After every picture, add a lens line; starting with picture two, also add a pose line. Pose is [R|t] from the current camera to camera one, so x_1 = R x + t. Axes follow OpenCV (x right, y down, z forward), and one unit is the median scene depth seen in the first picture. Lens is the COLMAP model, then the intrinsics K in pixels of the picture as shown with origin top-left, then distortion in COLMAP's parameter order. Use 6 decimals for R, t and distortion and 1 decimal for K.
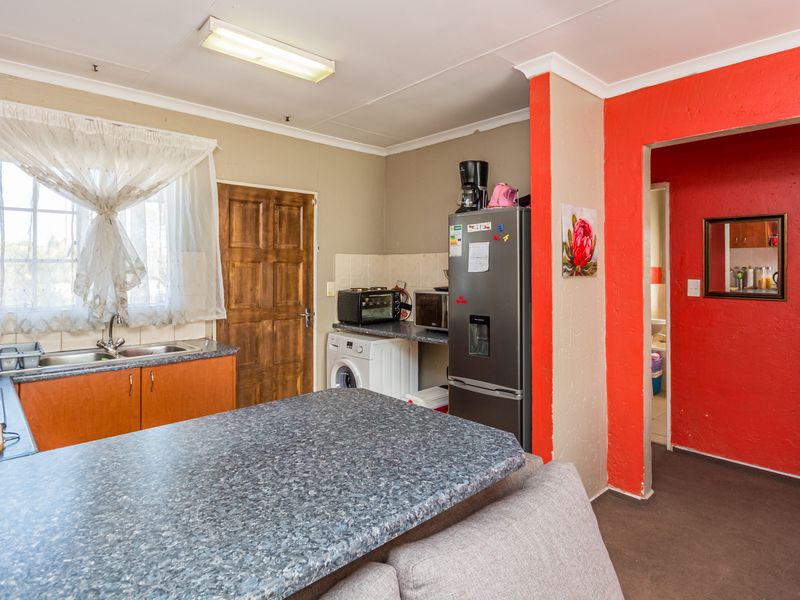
lens RADIAL K [[463.2, 0, 398.8], [0, 463.2, 264.3], [0, 0, 1]] dist [-0.002376, -0.000549]
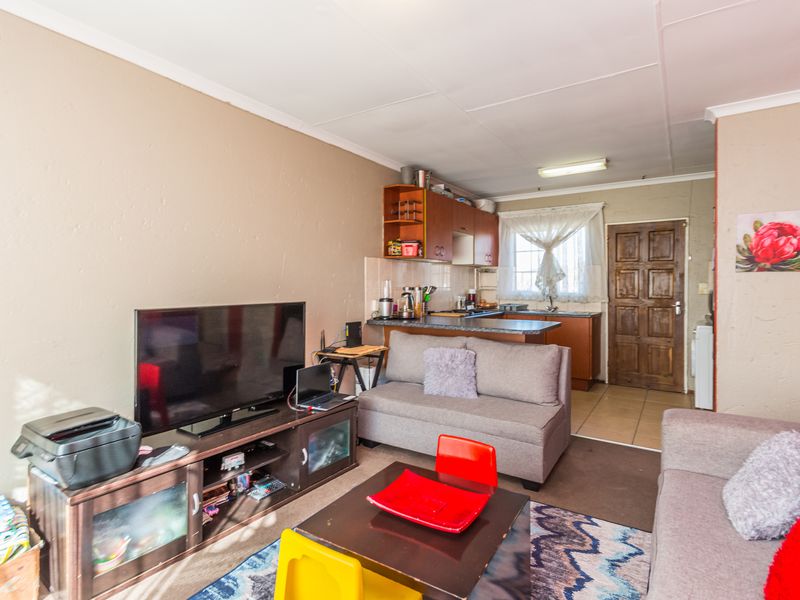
lens RADIAL K [[396.2, 0, 400.9], [0, 396.2, 283.4], [0, 0, 1]] dist [0.003569, 0.000970]
pose [[0.217016, -0.000130, -0.976168, 1.091113], [0.006254, 0.999980, 0.001257, 0.044820], [0.976148, -0.006378, 0.217012, -0.119973]]
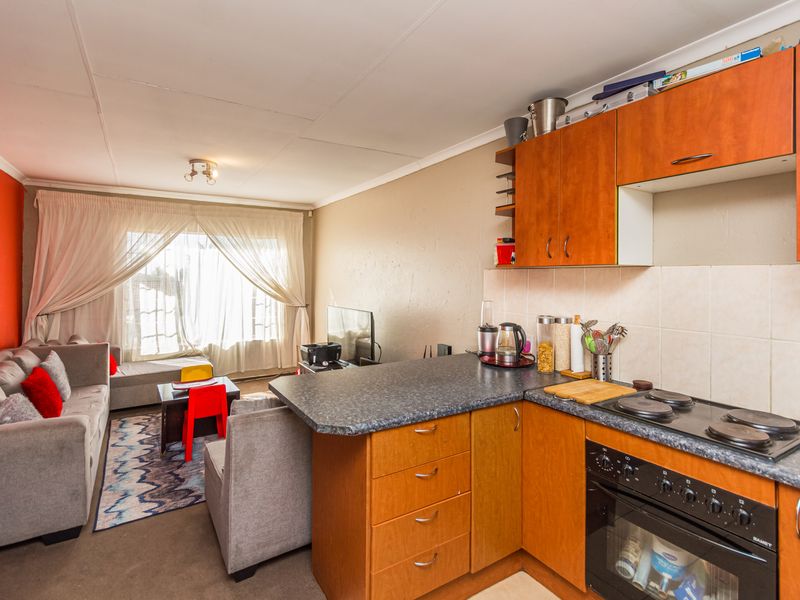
lens RADIAL K [[396.2, 0, 400.9], [0, 396.2, 283.4], [0, 0, 1]] dist [0.003569, 0.000970]
pose [[-0.986141, -0.004161, 0.165859, -0.244870], [-0.006022, 0.999924, -0.010718, -0.001862], [-0.165802, -0.011568, -0.986091, 1.166425]]
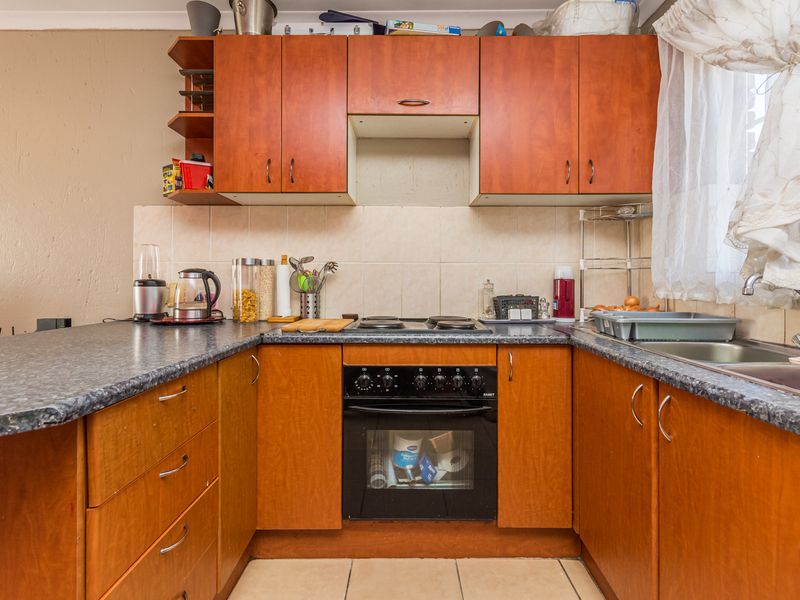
lens RADIAL K [[396.2, 0, 400.9], [0, 396.2, 283.4], [0, 0, 1]] dist [0.003569, 0.000970]
pose [[-0.675709, 0.002243, -0.737165, -0.062534], [0.007077, 0.999969, -0.003444, 0.111652], [0.737135, -0.007545, -0.675704, 0.966725]]
